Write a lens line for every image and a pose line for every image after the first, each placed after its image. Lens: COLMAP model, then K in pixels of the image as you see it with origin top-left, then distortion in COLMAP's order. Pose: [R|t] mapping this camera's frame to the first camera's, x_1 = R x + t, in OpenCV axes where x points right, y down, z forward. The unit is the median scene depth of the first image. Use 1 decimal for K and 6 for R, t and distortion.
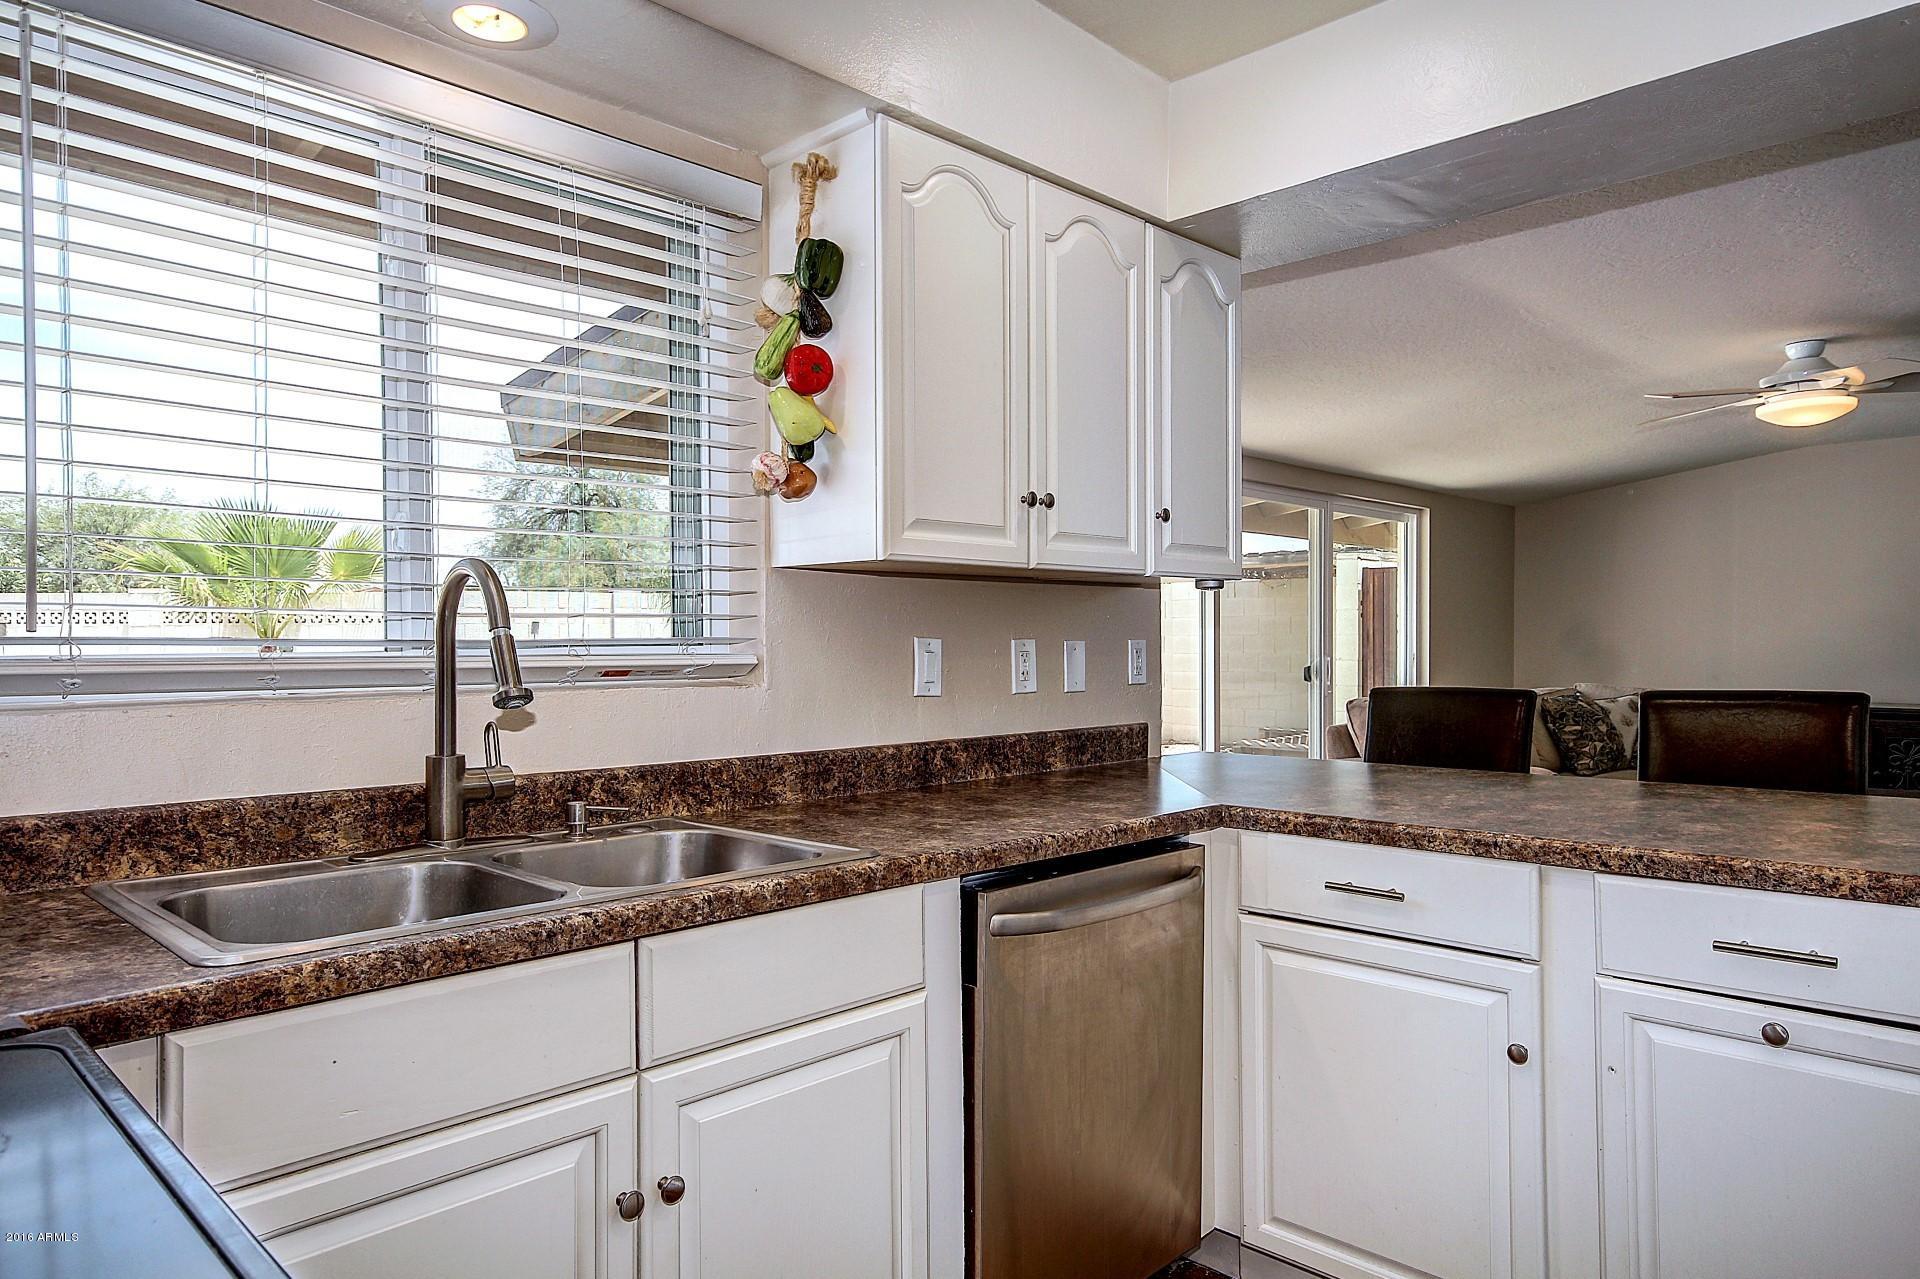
lens RADIAL K [[1217.6, 0, 960.0], [0, 1217.6, 639.5], [0, 0, 1]] dist [0.000087, 0.002747]
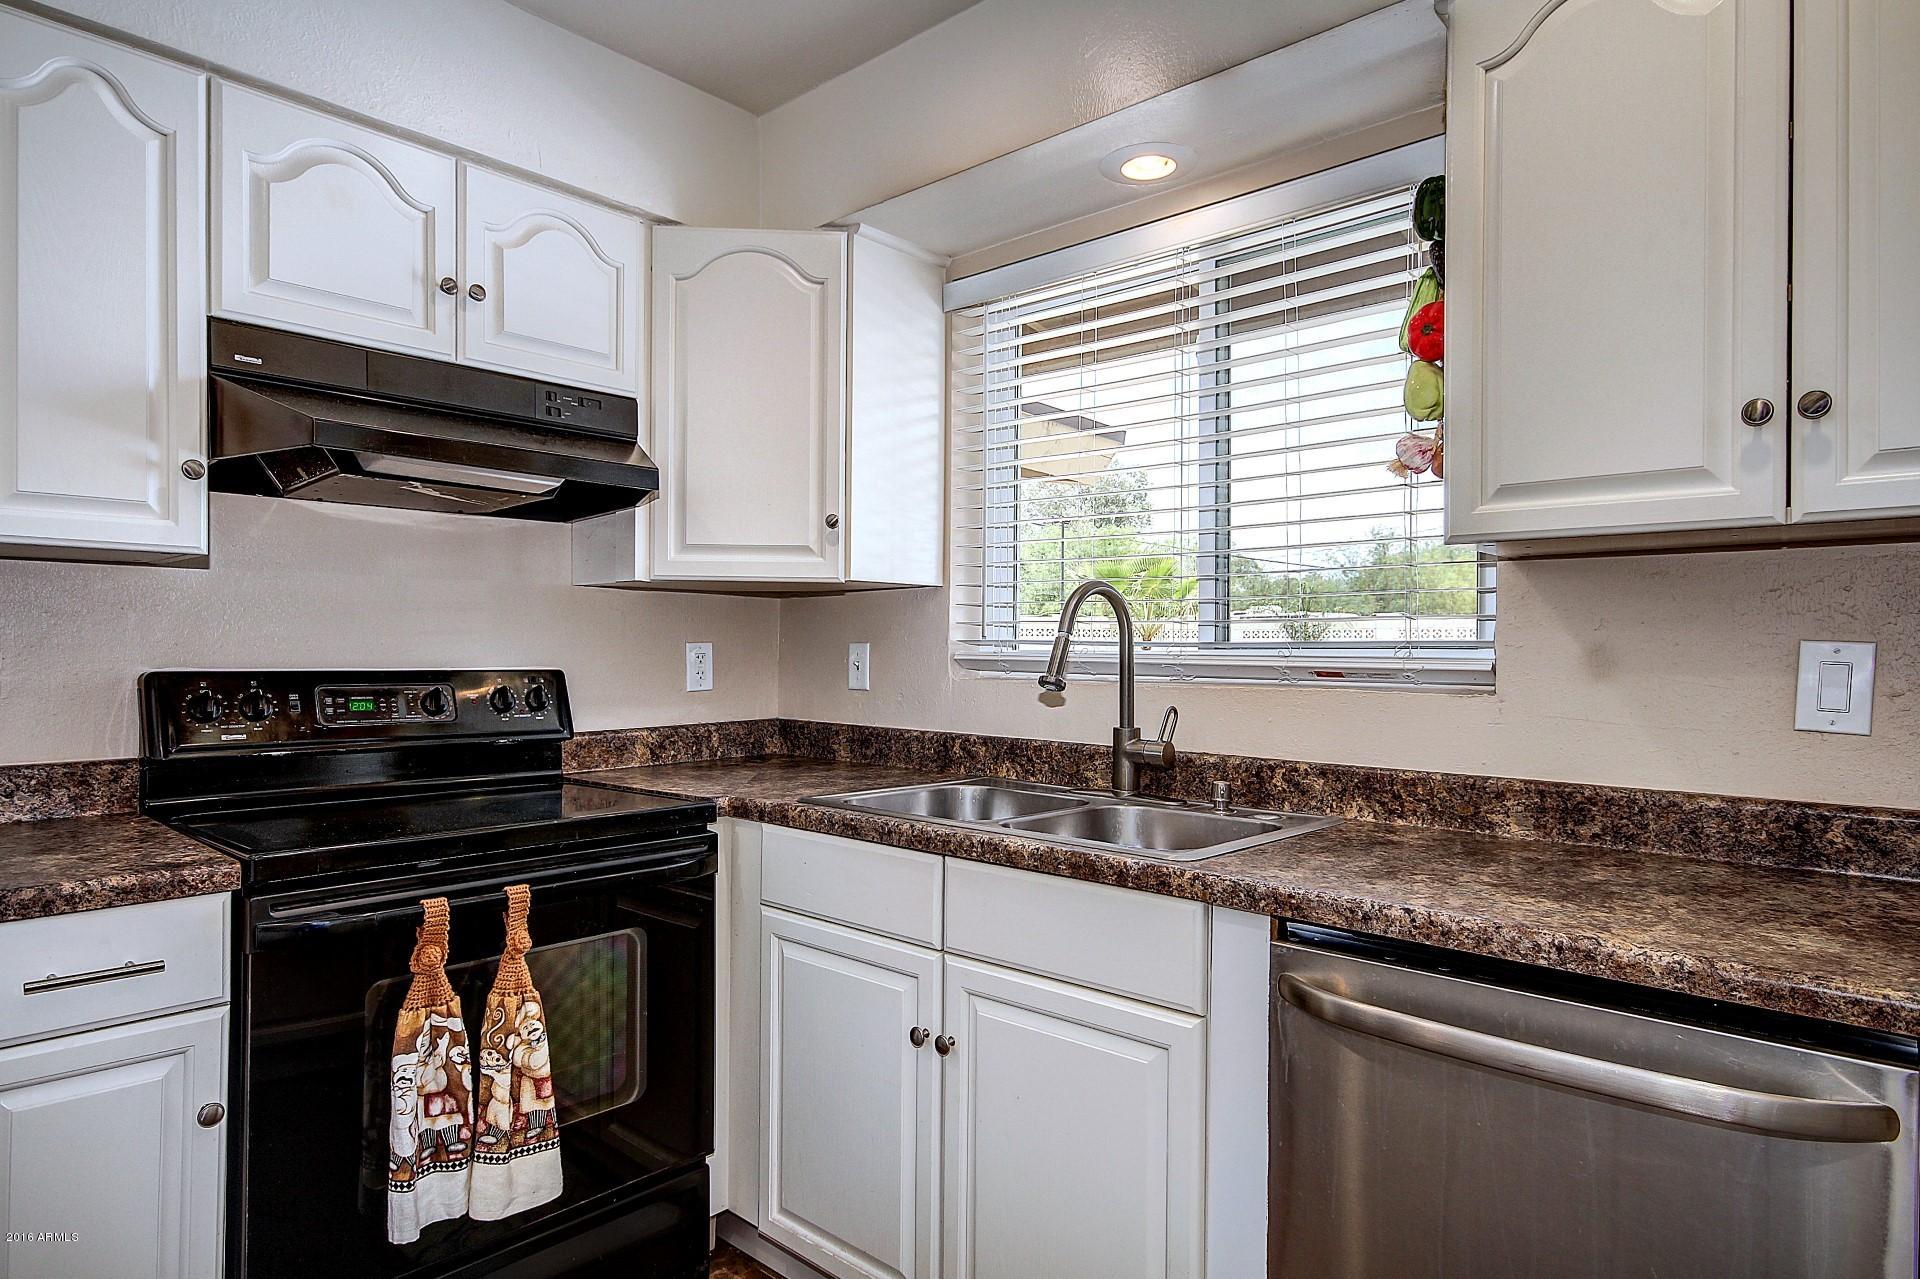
lens RADIAL K [[1099.7, 0, 960.0], [0, 1099.7, 639.5], [0, 0, 1]] dist [0.020725, -0.001045]
pose [[0.033917, -0.002708, -0.999421, 0.640809], [-0.002245, 0.999994, -0.002785, 0.000734], [0.999422, 0.002339, 0.033910, 0.624611]]
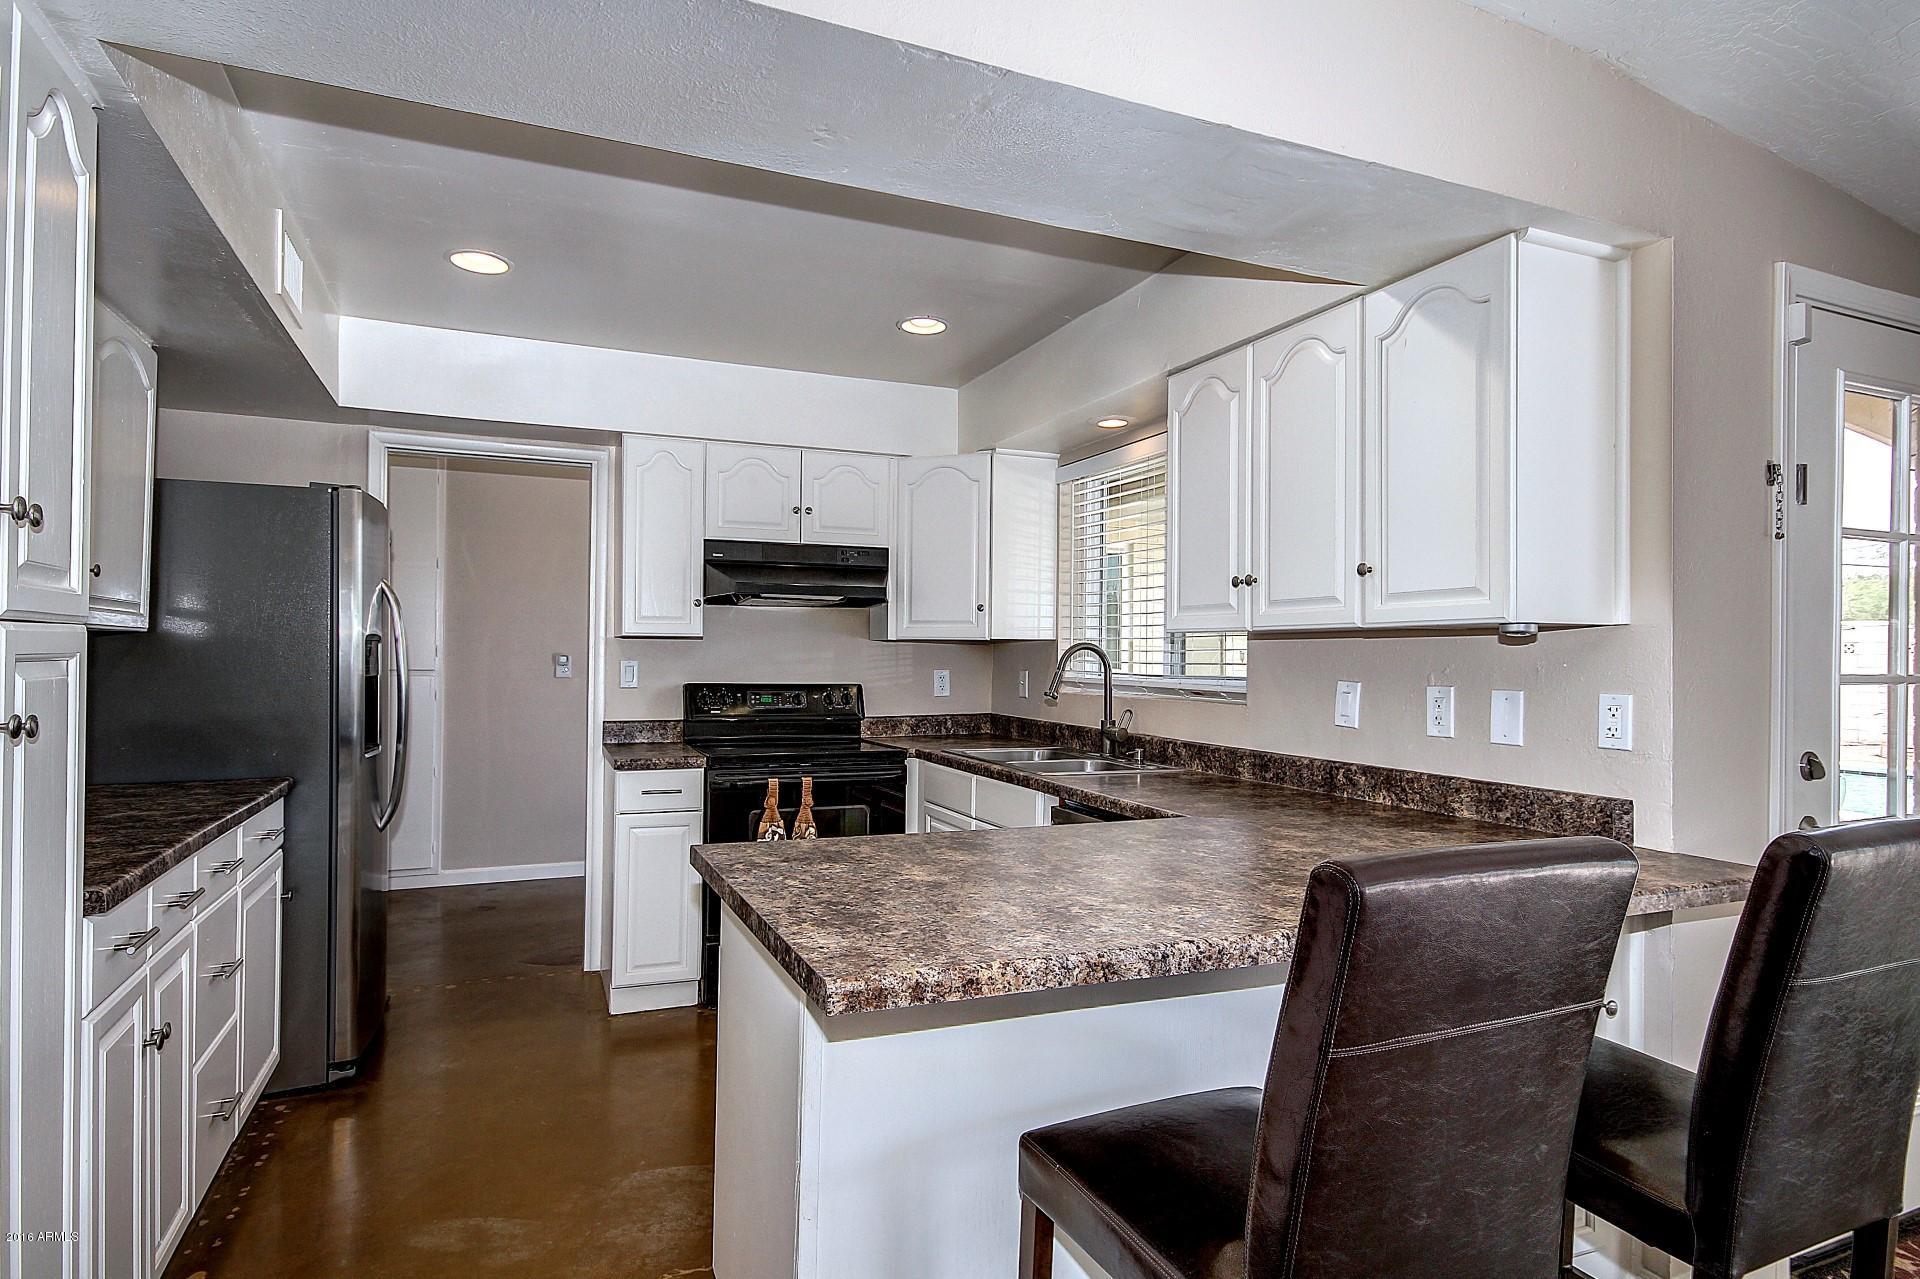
lens RADIAL K [[1041.1, 0, 960.0], [0, 1041.1, 639.5], [0, 0, 1]] dist [0.001341, -0.000720]
pose [[-0.382441, -0.011116, -0.923913, 1.360445], [-0.002839, 0.999937, -0.010856, -0.038154], [0.923976, -0.001528, -0.382448, 1.242746]]
